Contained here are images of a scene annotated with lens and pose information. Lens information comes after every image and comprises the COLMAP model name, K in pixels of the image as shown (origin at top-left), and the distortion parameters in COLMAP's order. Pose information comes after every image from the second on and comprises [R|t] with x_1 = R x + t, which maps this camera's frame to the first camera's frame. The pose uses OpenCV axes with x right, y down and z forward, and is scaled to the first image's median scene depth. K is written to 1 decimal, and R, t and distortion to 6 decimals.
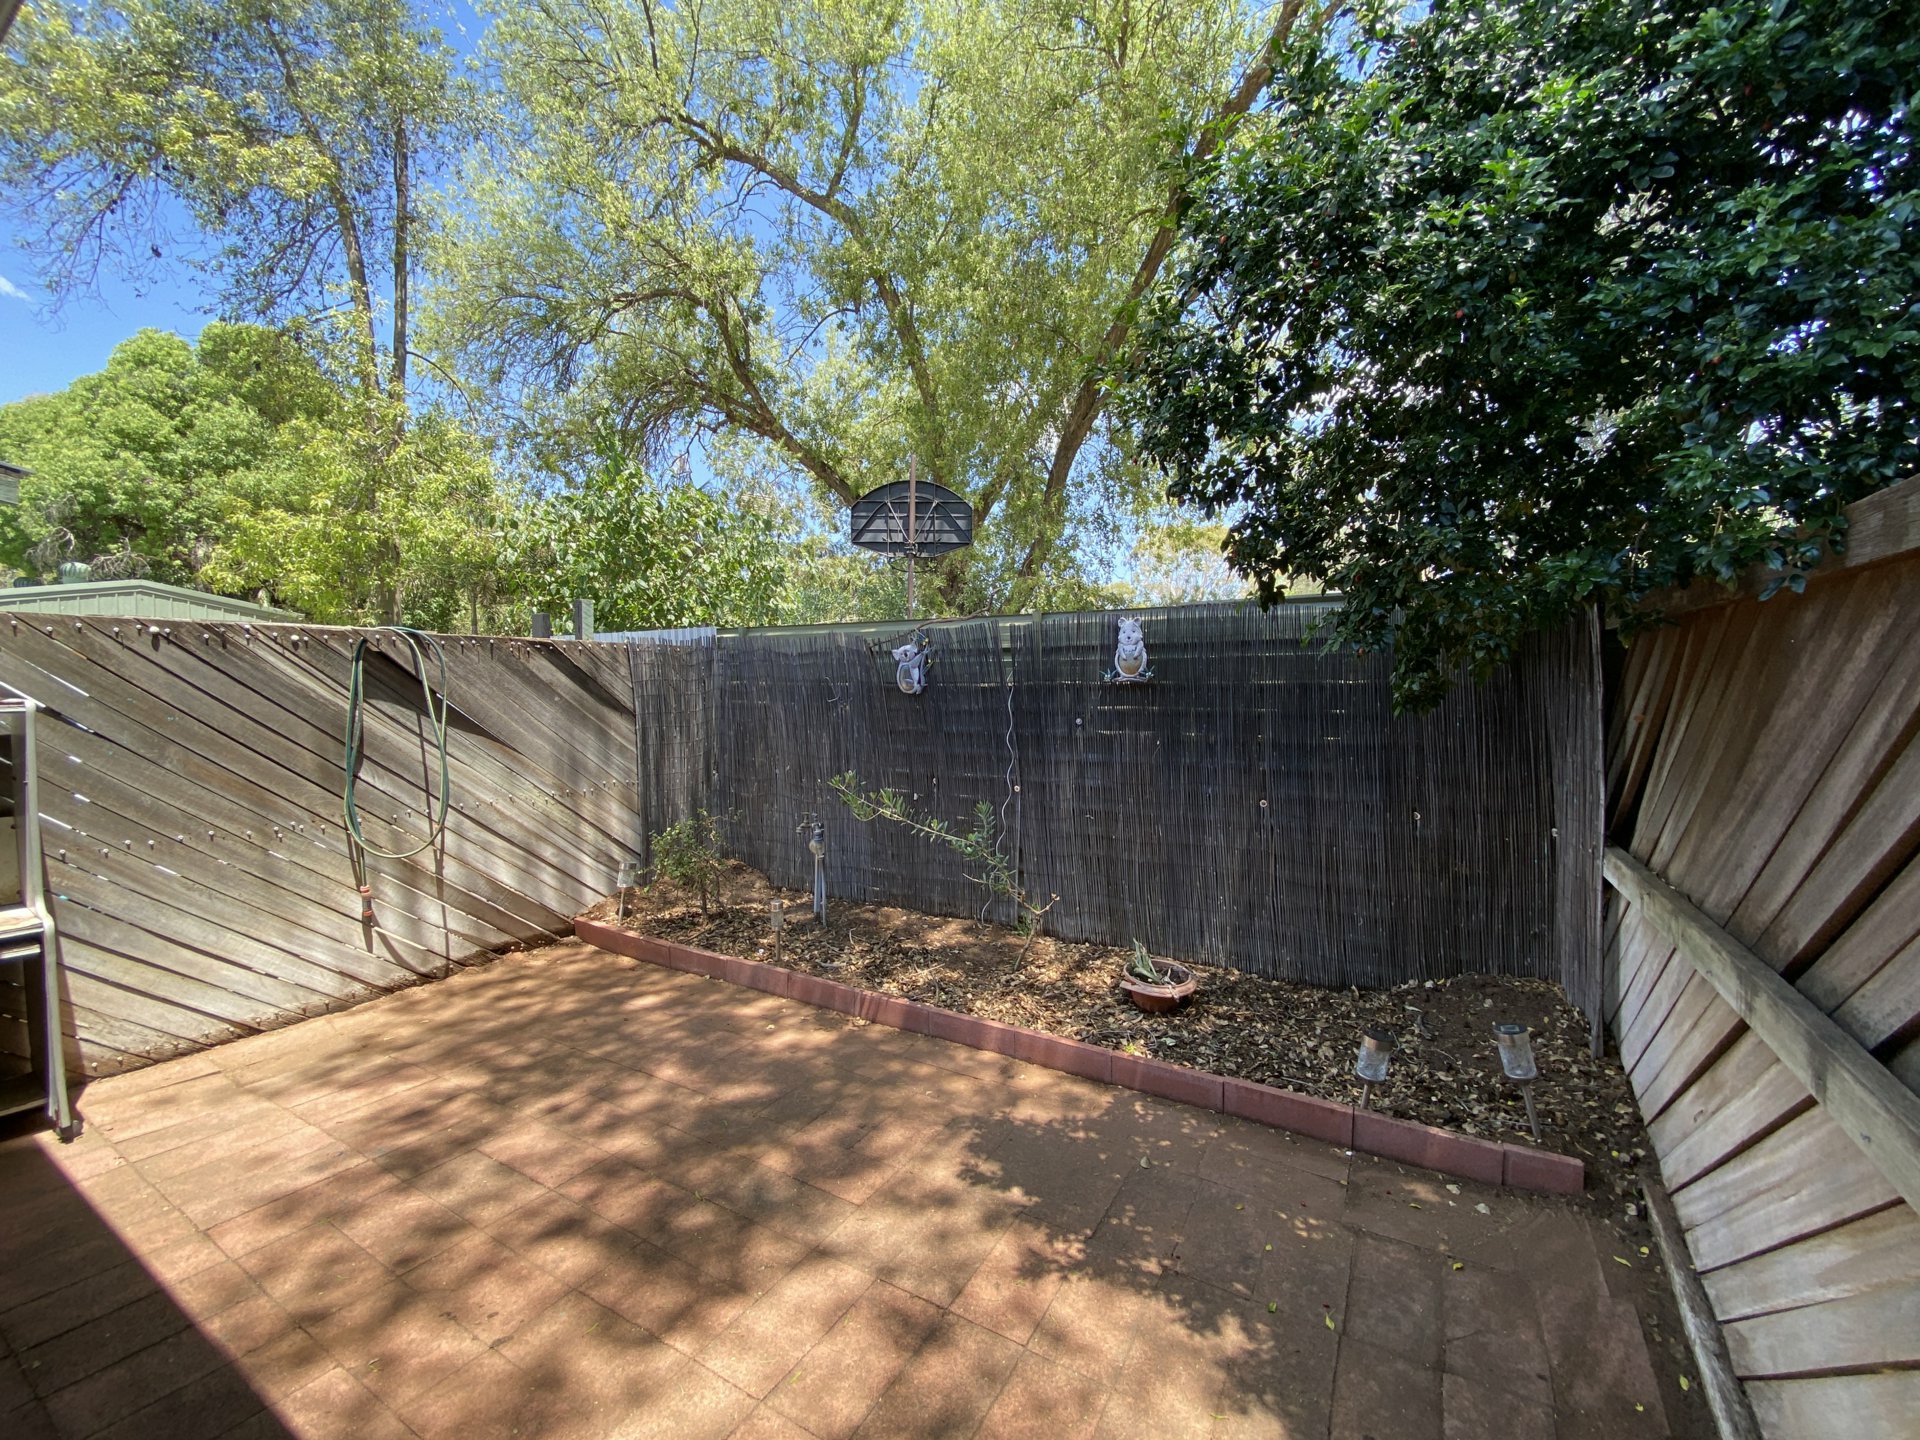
lens RADIAL K [[800.6, 0, 960.0], [0, 800.6, 720.0], [0, 0, 1]] dist [0.039719, -0.028792]
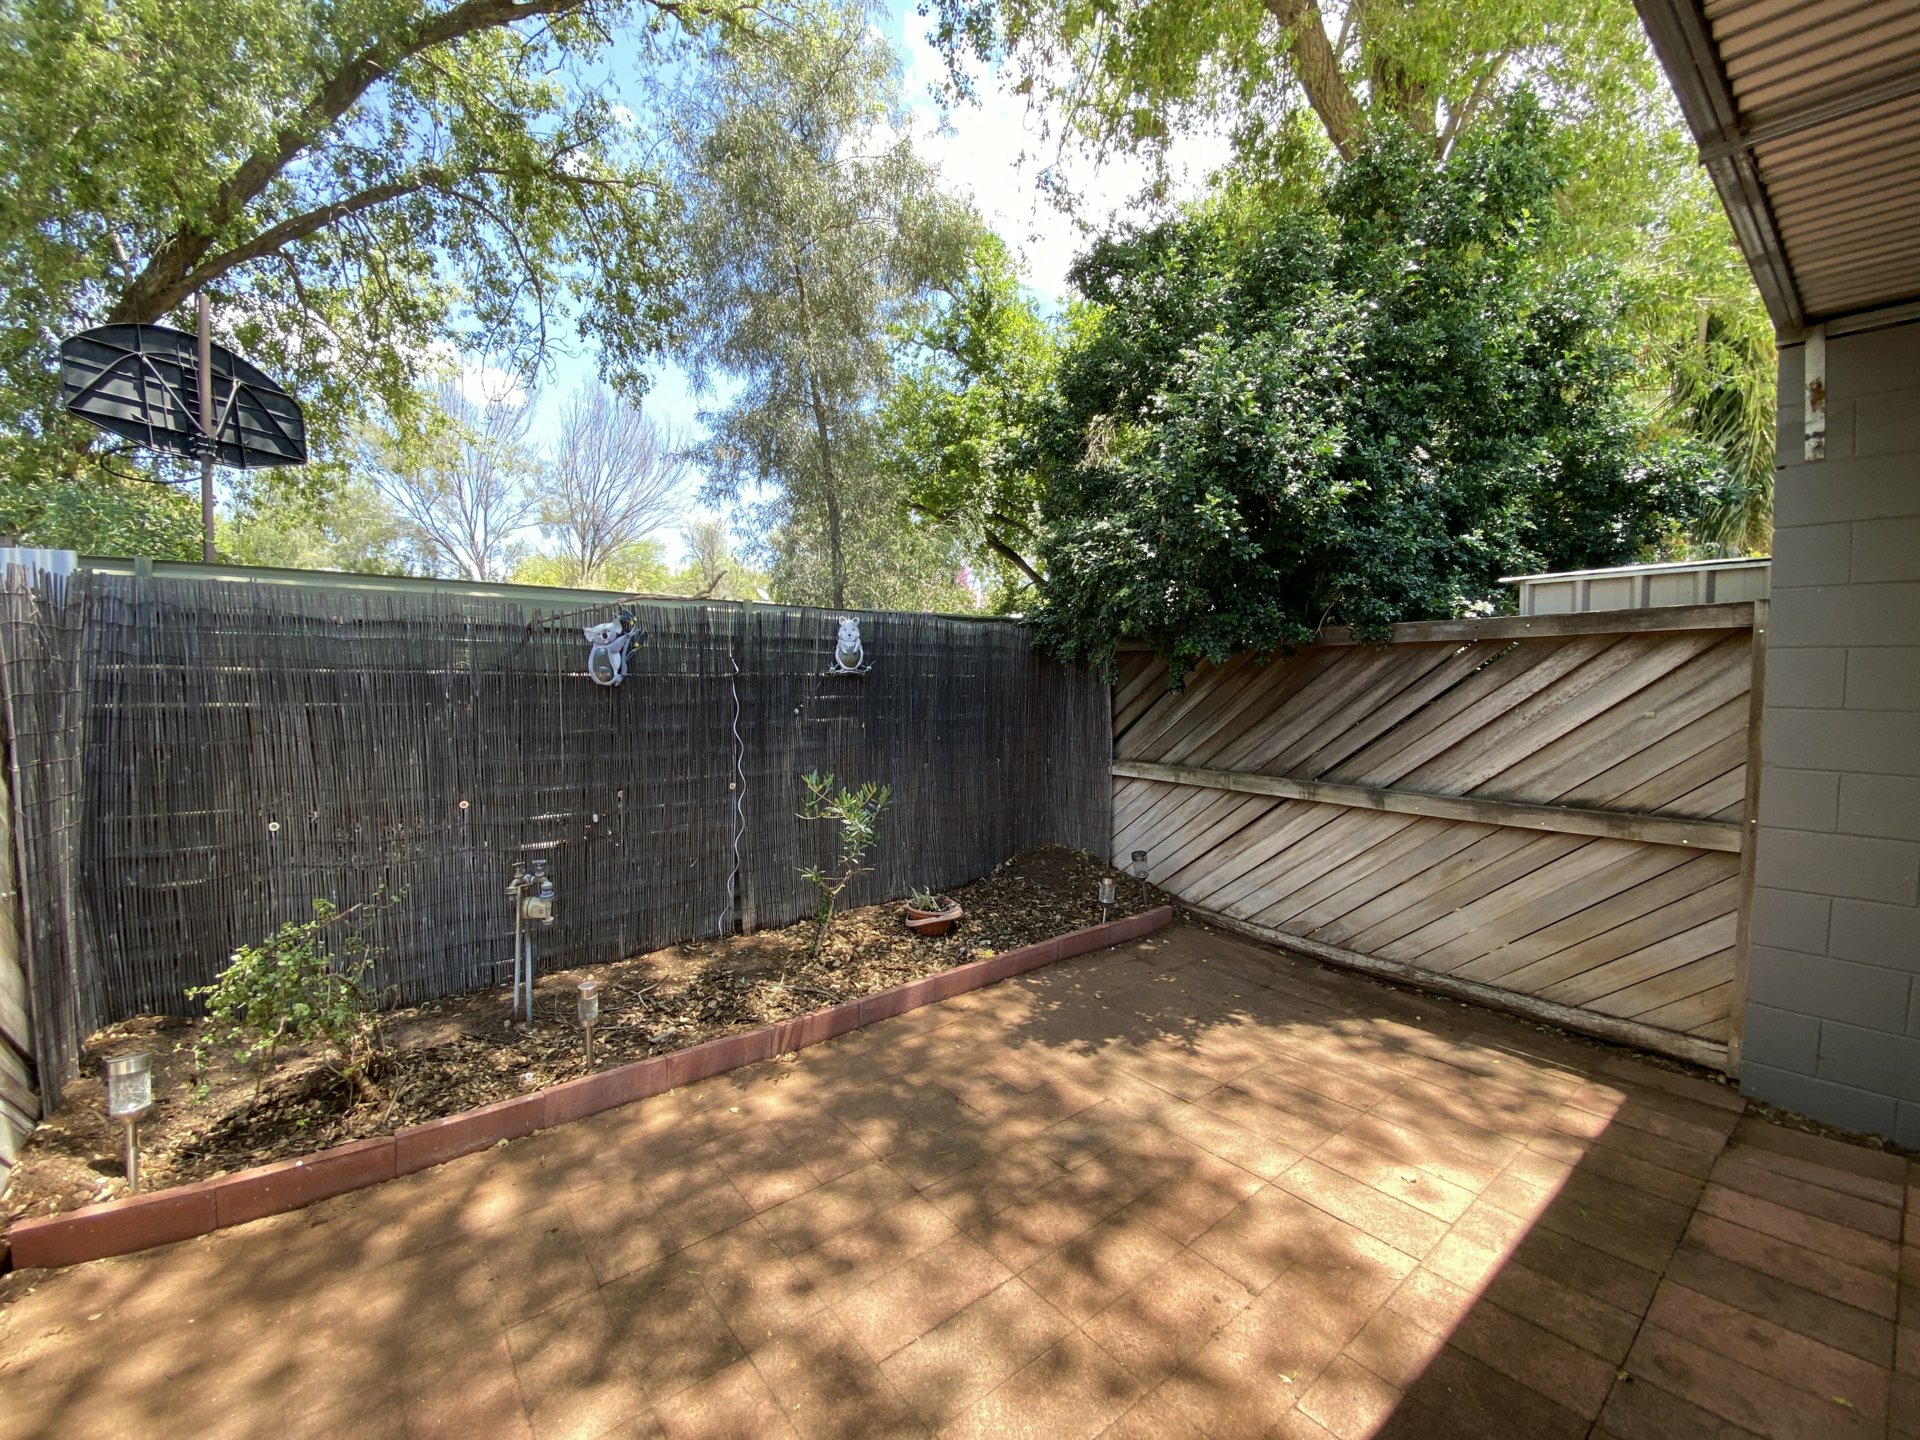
lens RADIAL K [[800.6, 0, 960.0], [0, 800.6, 720.0], [0, 0, 1]] dist [0.039719, -0.028792]
pose [[0.339583, -0.039284, 0.939755, -0.958718], [0.041463, 0.998781, 0.026769, -0.007323], [-0.939662, 0.029875, 0.340798, 0.558656]]
